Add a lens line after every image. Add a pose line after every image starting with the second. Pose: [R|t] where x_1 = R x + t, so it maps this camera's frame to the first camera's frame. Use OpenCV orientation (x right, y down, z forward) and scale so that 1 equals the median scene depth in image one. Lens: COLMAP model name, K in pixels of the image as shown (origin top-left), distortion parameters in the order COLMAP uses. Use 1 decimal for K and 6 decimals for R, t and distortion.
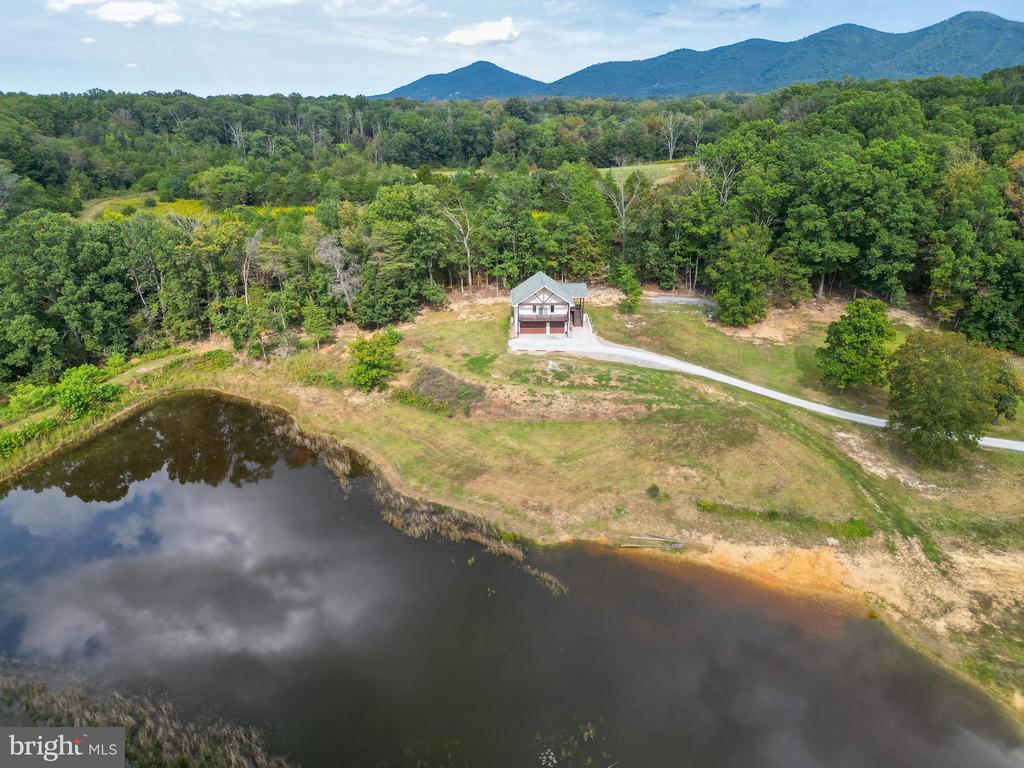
lens RADIAL K [[715.2, 0, 507.4], [0, 715.2, 382.4], [0, 0, 1]] dist [0.078996, -0.077496]
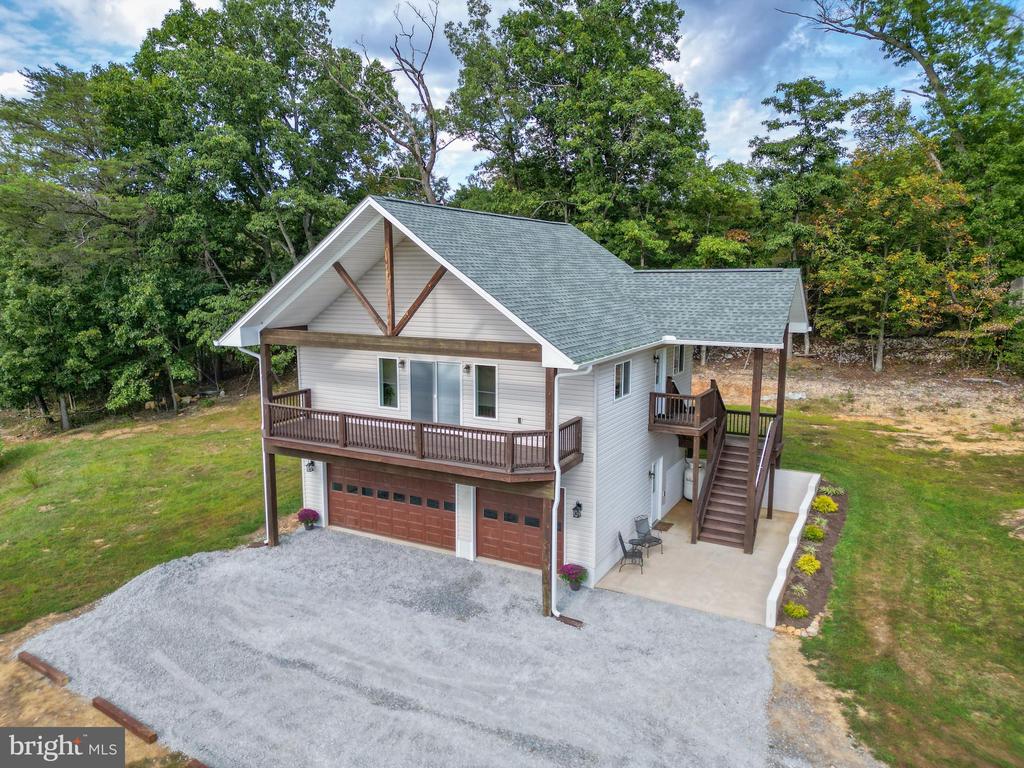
lens RADIAL K [[715.2, 0, 506.0], [0, 715.2, 378.7], [0, 0, 1]] dist [0.078996, -0.077496]
pose [[0.864056, 0.074447, -0.497860, 0.140614], [-0.180712, 0.968953, -0.168742, -0.082224], [0.469840, 0.235772, 0.850683, 0.883573]]
